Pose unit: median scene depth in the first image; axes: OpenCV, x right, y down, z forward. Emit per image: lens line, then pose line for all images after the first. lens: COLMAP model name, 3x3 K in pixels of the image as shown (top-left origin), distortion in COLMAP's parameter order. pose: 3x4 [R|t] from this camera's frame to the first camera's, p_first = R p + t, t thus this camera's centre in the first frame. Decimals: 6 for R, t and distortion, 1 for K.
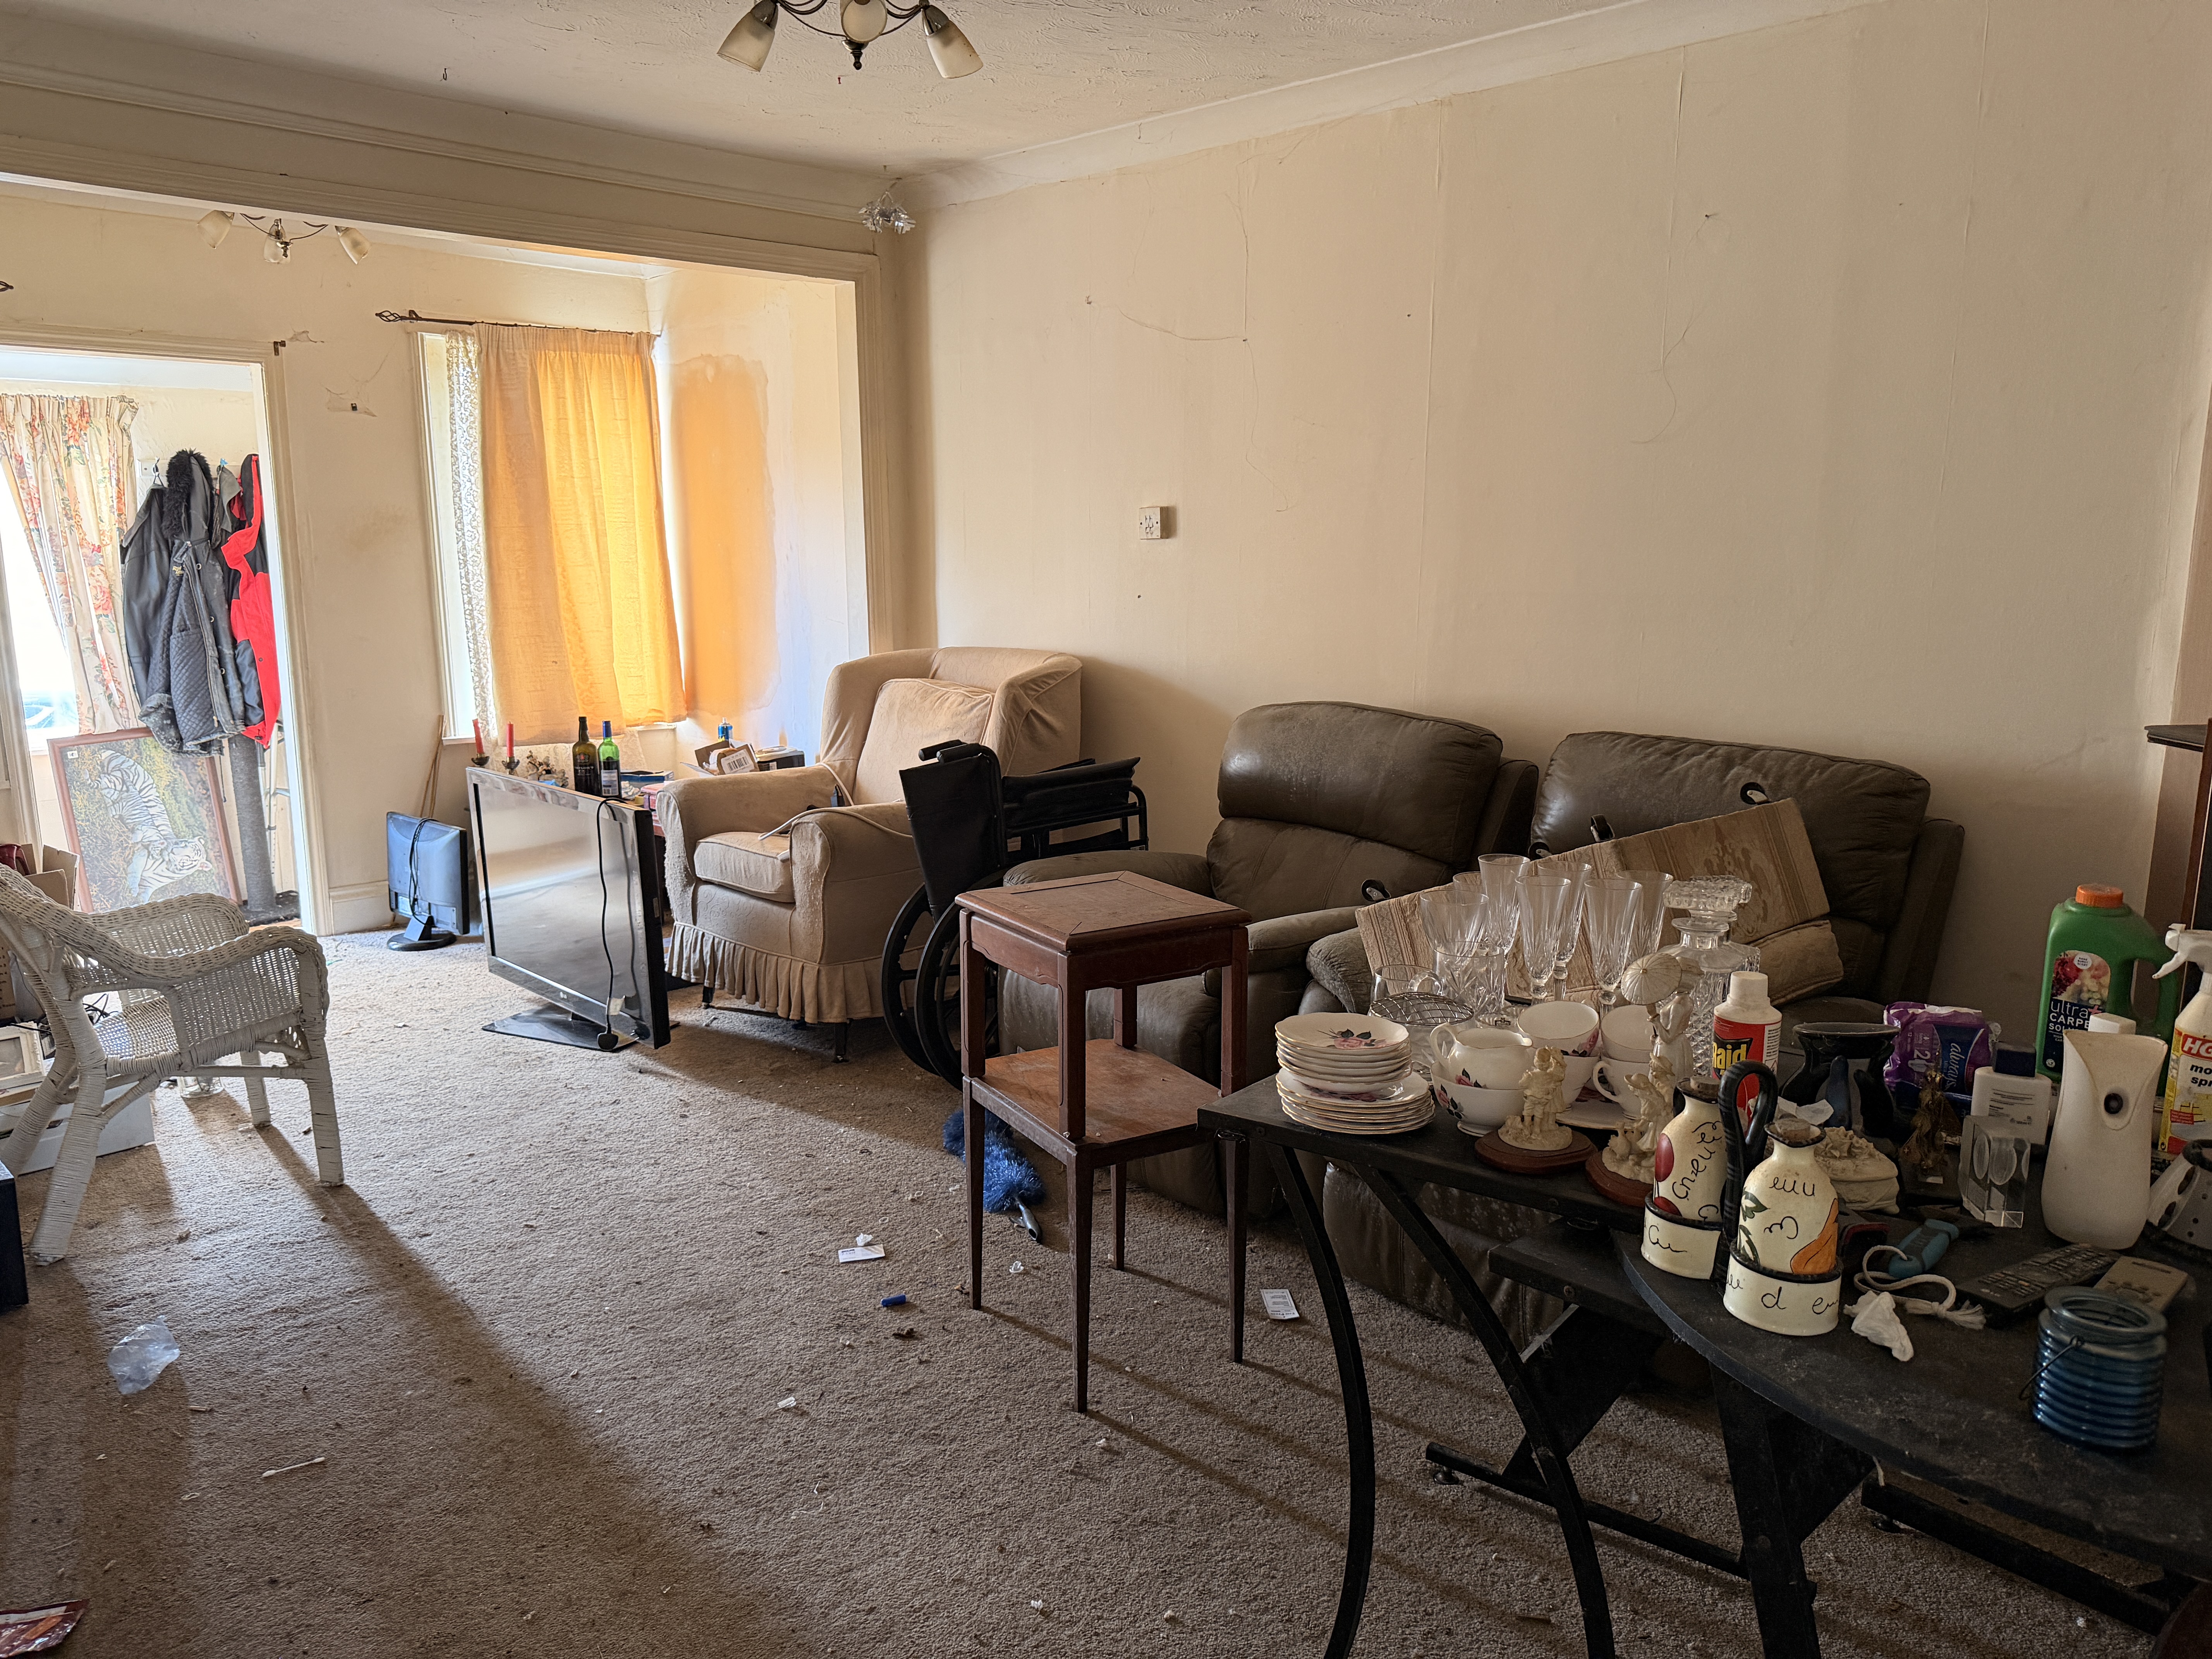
lens RADIAL K [[1632.3, 0, 1109.7], [0, 1632.3, 879.6], [0, 0, 1]] dist [0.080605, -0.109716]
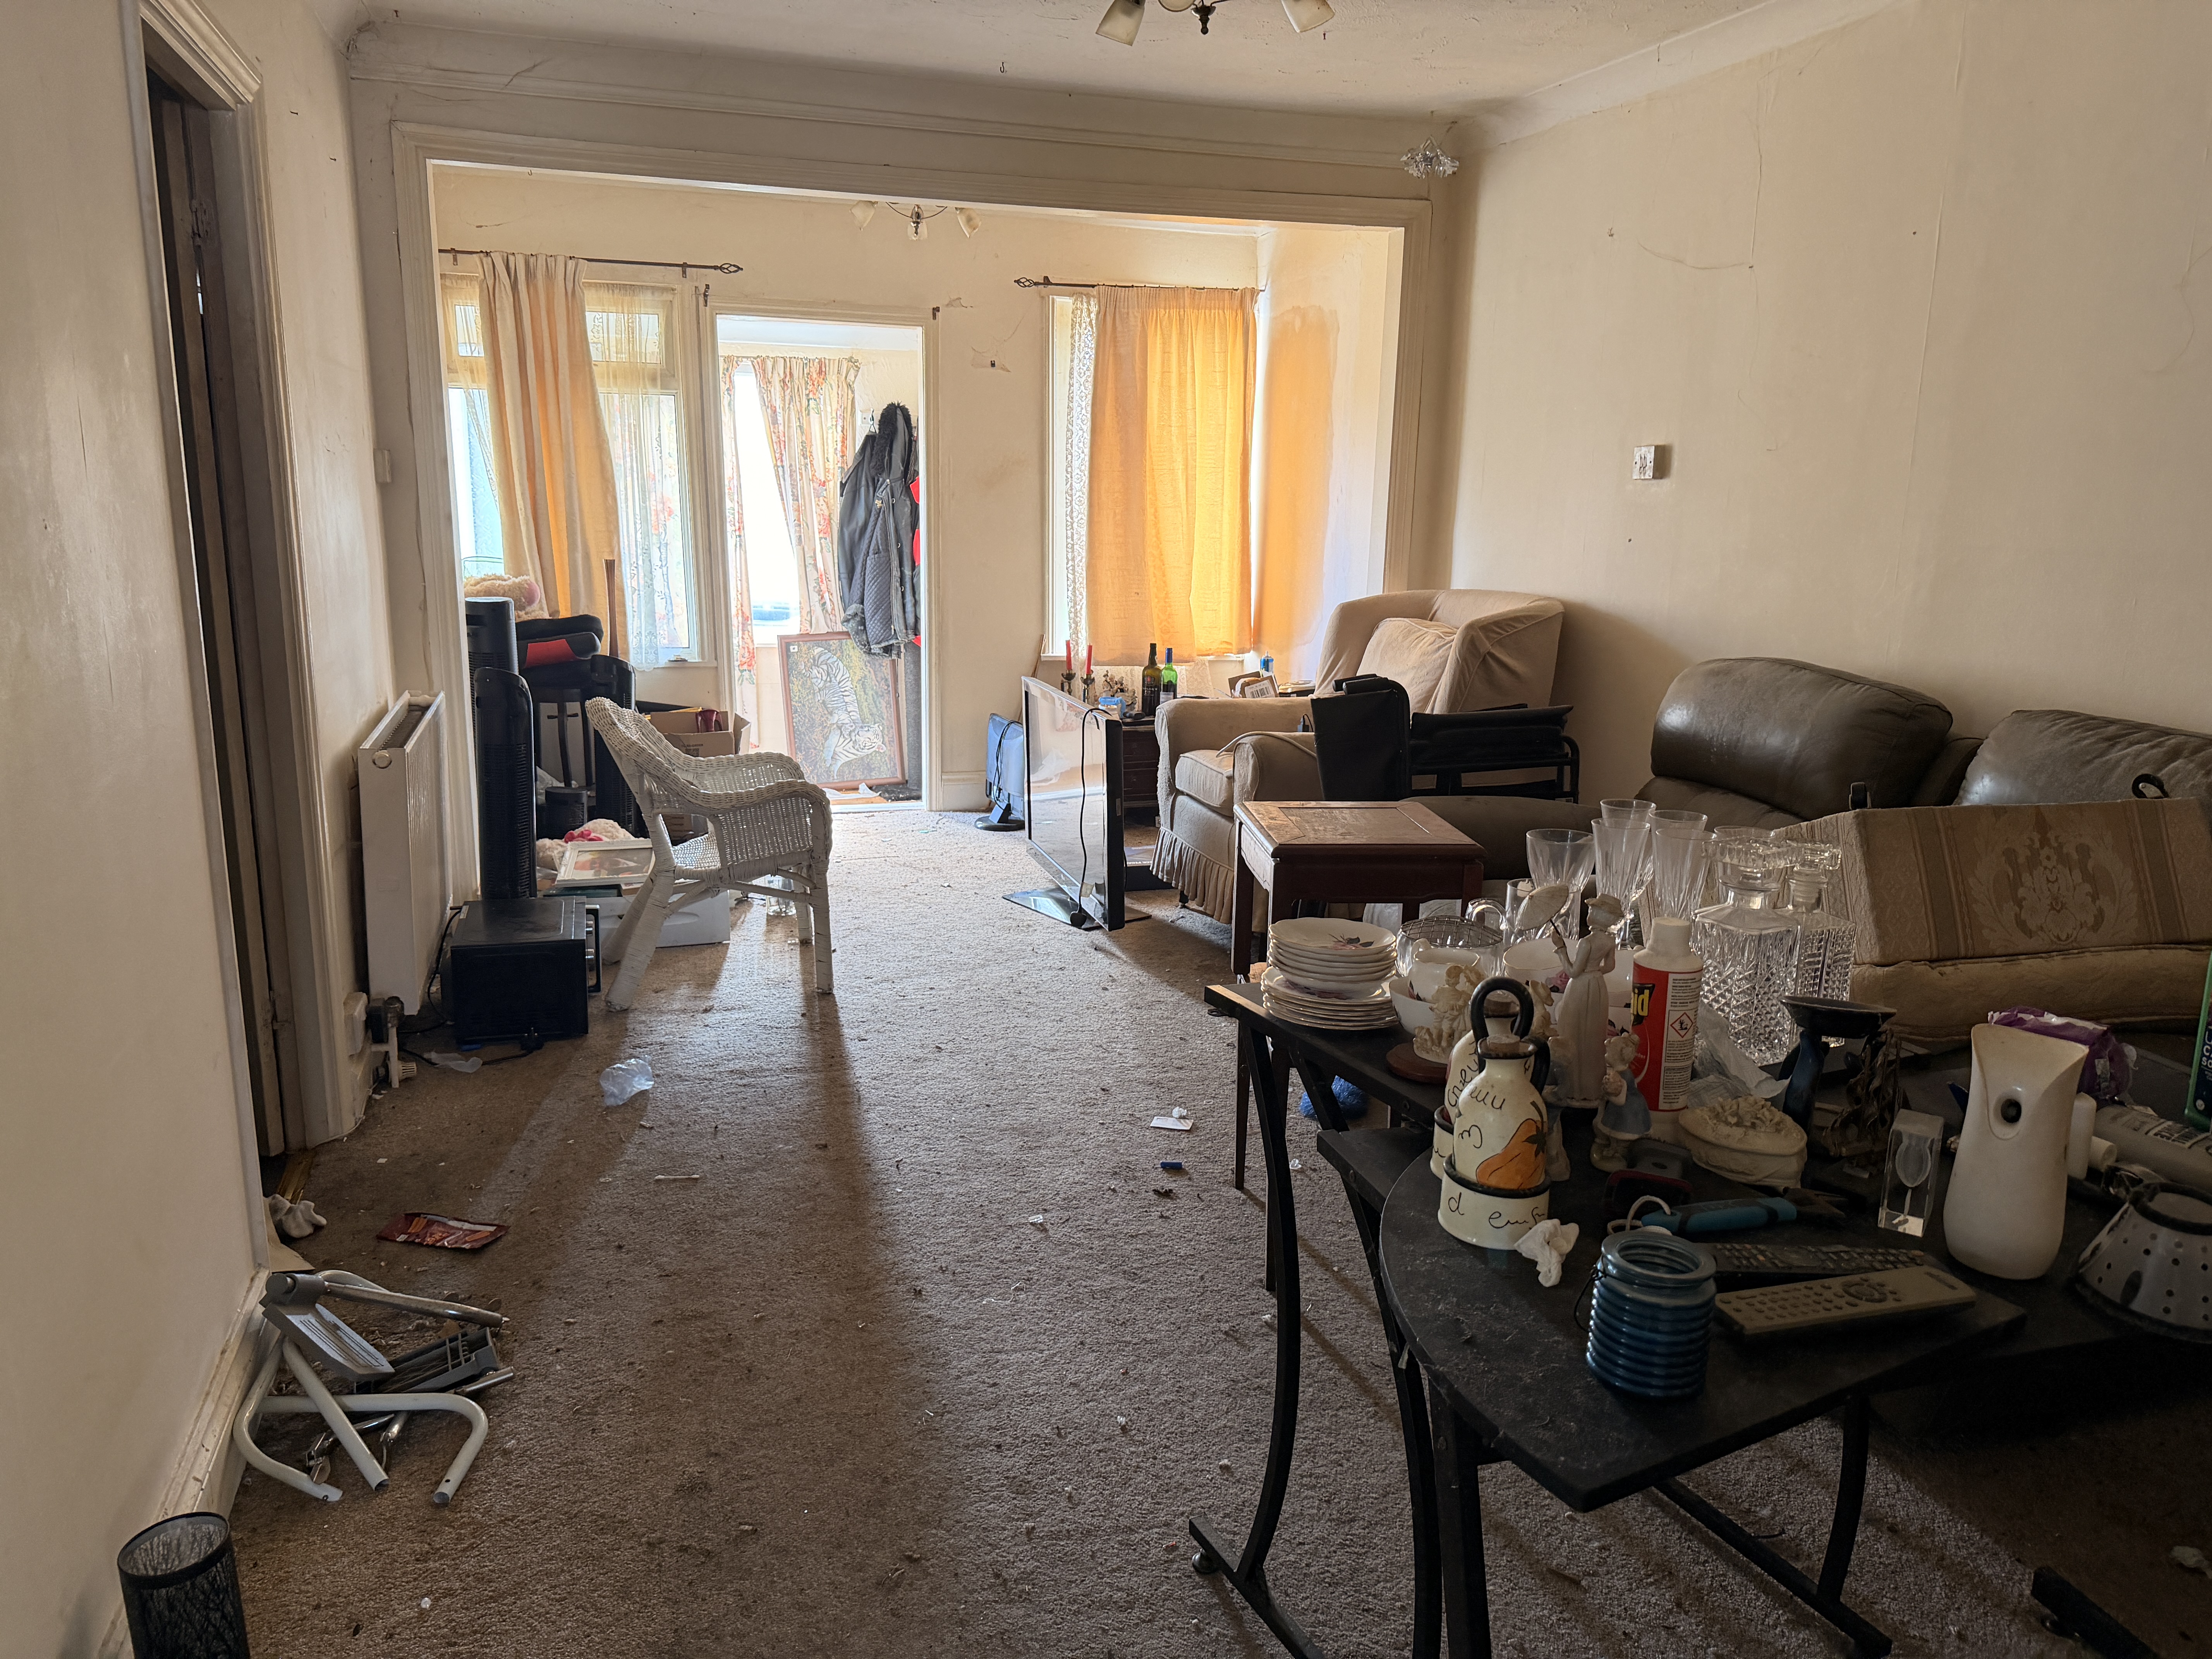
lens RADIAL K [[1600.8, 0, 1076.0], [0, 1600.8, 867.5], [0, 0, 1]] dist [0.195894, -0.281503]
pose [[0.885984, 0.125129, -0.446515, 0.181006], [-0.115500, 0.992106, 0.048844, 0.007007], [0.449102, 0.008297, 0.893442, -0.004917]]
